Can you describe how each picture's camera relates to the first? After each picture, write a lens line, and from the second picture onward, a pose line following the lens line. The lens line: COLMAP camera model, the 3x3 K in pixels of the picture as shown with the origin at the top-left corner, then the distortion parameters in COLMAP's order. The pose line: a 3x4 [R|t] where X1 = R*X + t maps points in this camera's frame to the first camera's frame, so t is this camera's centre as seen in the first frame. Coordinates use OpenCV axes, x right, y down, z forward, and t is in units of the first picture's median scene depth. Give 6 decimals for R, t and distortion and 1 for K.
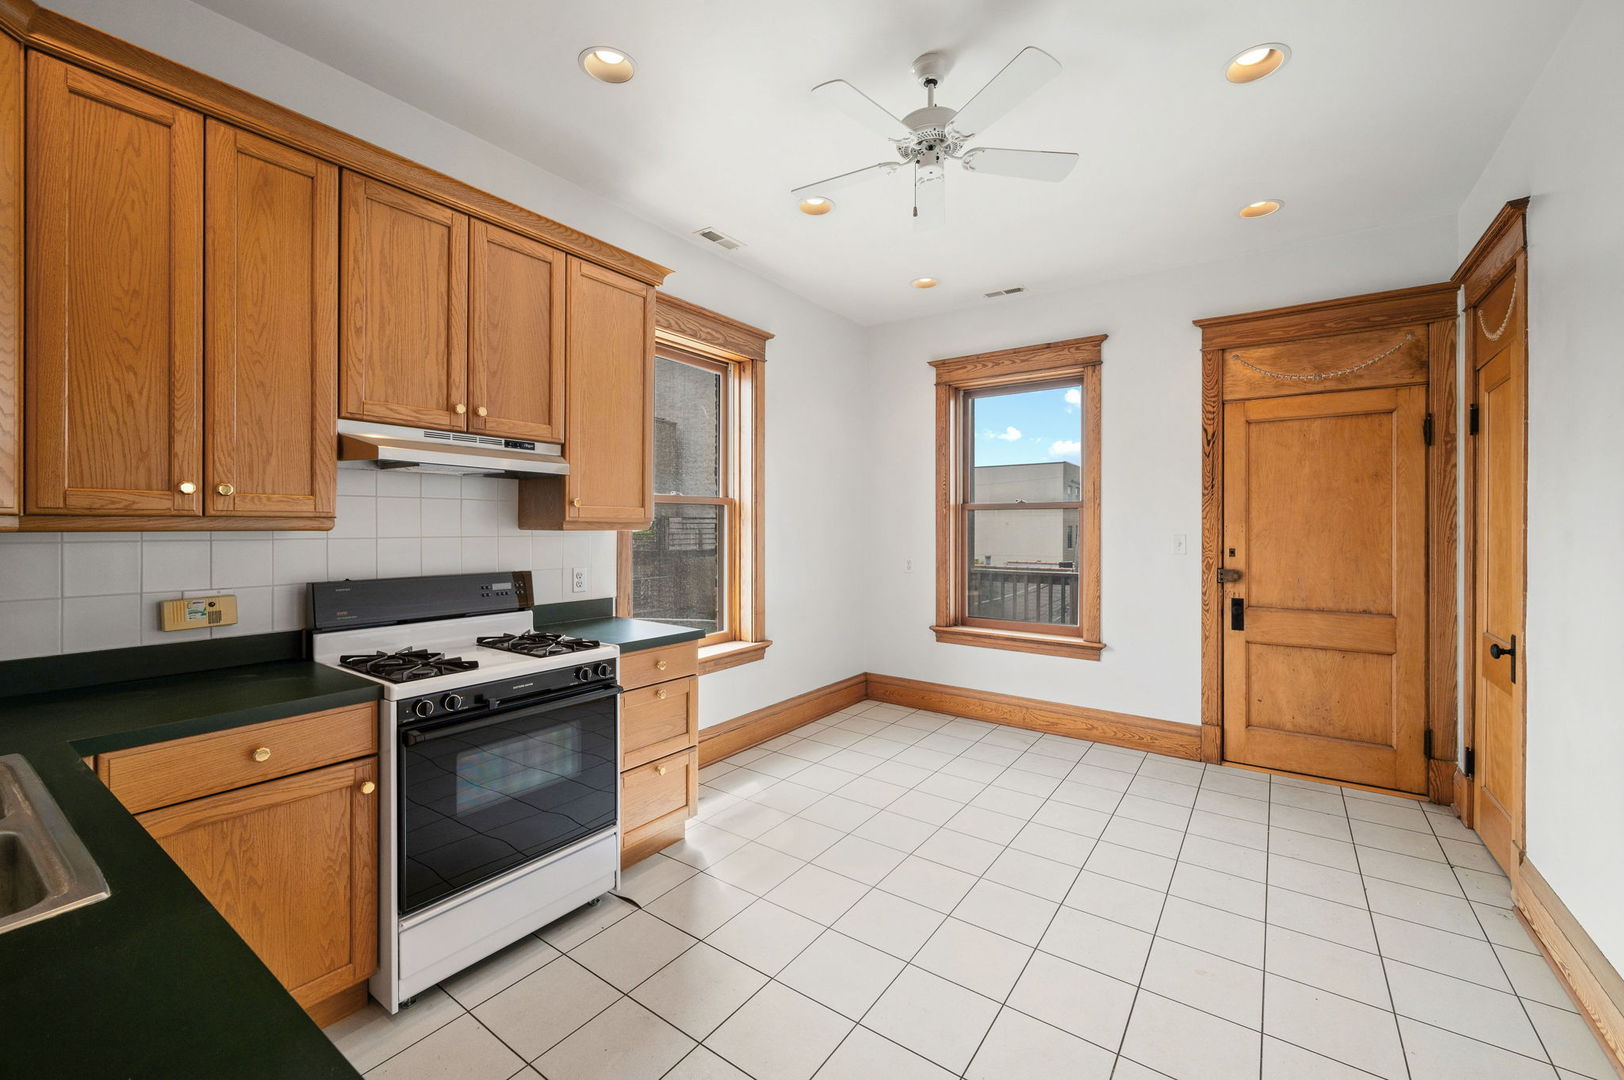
lens RADIAL K [[653.5, 0, 810.7], [0, 653.5, 545.1], [0, 0, 1]] dist [0.022238, 0.000190]
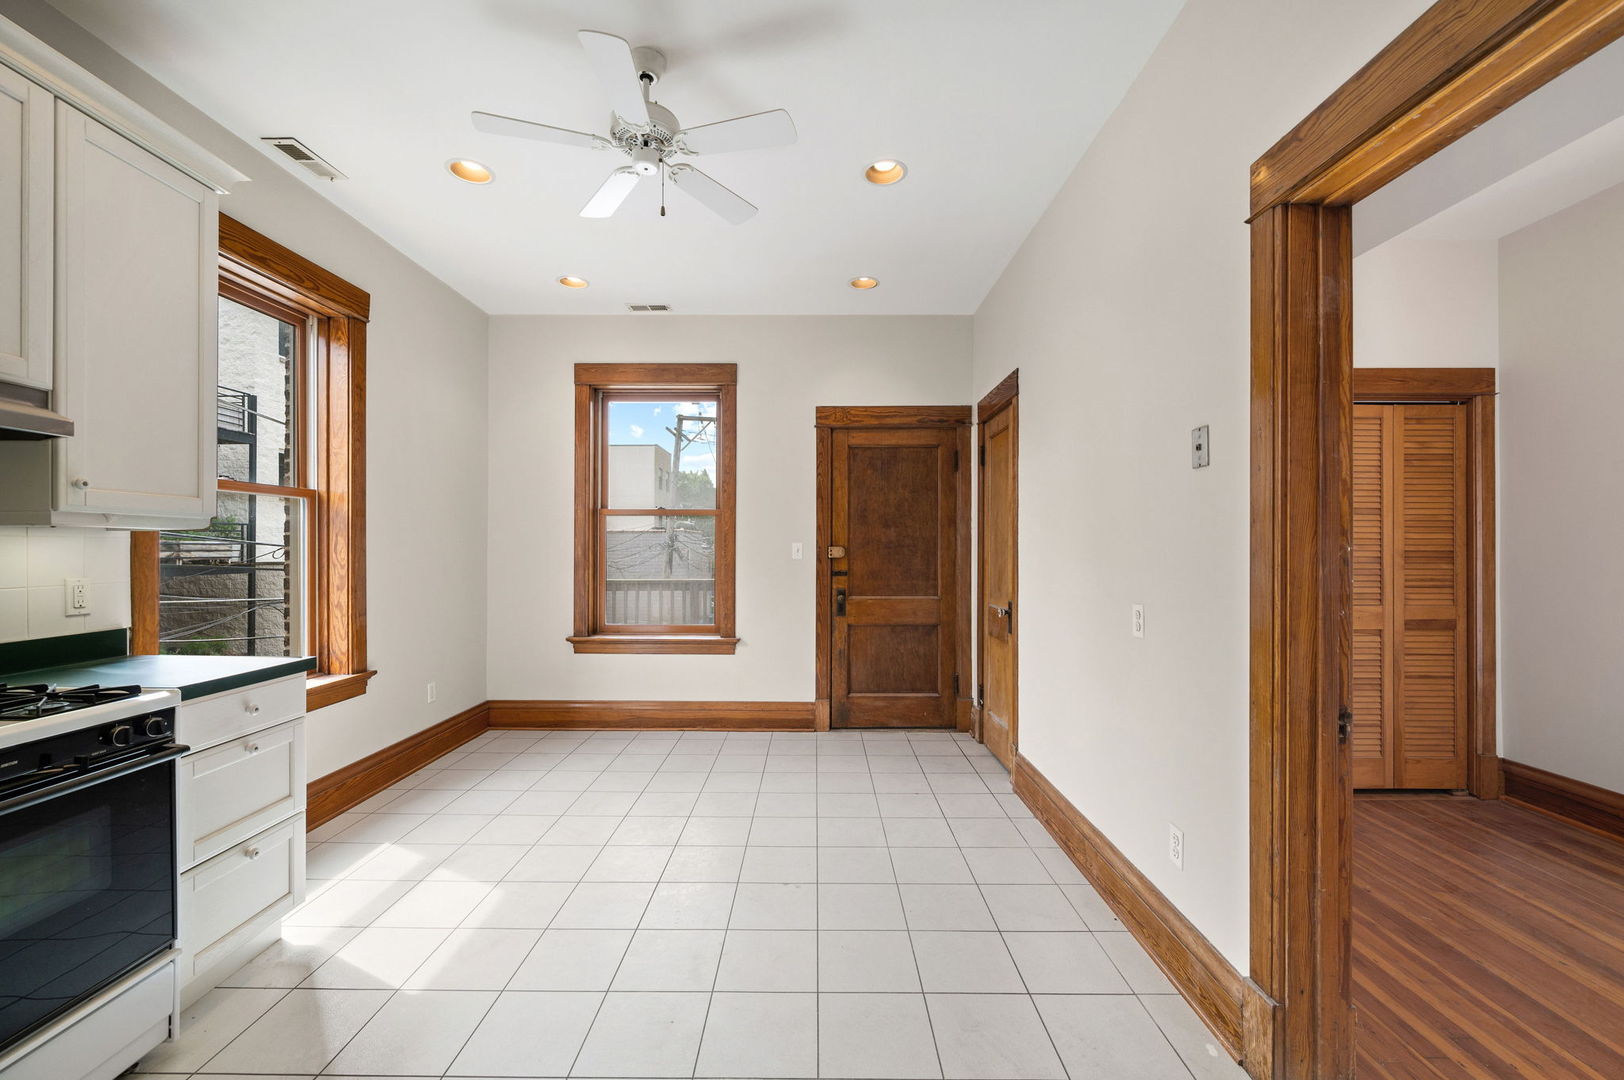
lens RADIAL K [[653.5, 0, 815.1], [0, 653.5, 544.7], [0, 0, 1]] dist [0.022238, 0.000190]
pose [[0.827474, -0.002592, 0.561498, -0.101721], [0.011863, 0.999847, -0.012868, 0.013318], [-0.561378, 0.017309, 0.827378, 0.024544]]
